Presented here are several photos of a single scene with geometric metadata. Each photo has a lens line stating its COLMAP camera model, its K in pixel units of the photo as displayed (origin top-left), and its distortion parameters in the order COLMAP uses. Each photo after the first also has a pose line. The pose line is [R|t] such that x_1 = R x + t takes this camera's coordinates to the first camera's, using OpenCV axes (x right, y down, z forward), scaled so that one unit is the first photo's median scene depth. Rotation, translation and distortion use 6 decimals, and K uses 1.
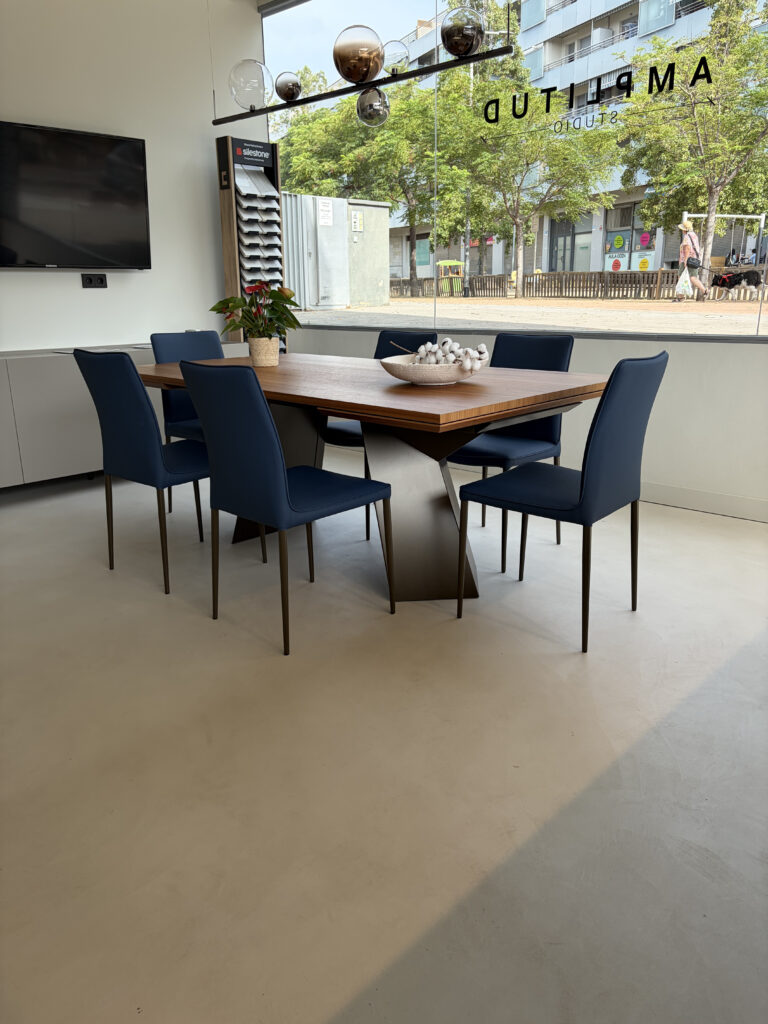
lens RADIAL K [[778.8, 0, 384.0], [0, 778.8, 512.0], [0, 0, 1]] dist [0.012470, 0.002734]
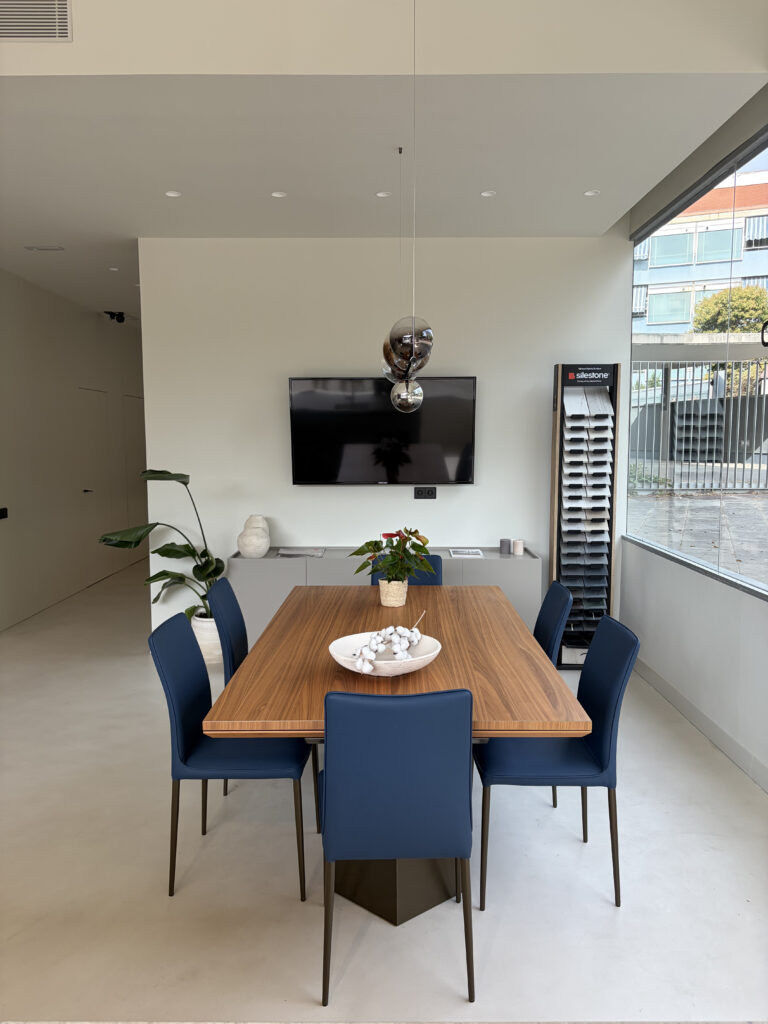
lens RADIAL K [[783.1, 0, 384.0], [0, 783.1, 512.0], [0, 0, 1]] dist [0.061818, -0.101192]
pose [[0.681670, 0.080899, -0.727173, 0.411192], [-0.206856, 0.974630, -0.085483, -0.146125], [0.701809, 0.208692, 0.681110, 0.157111]]
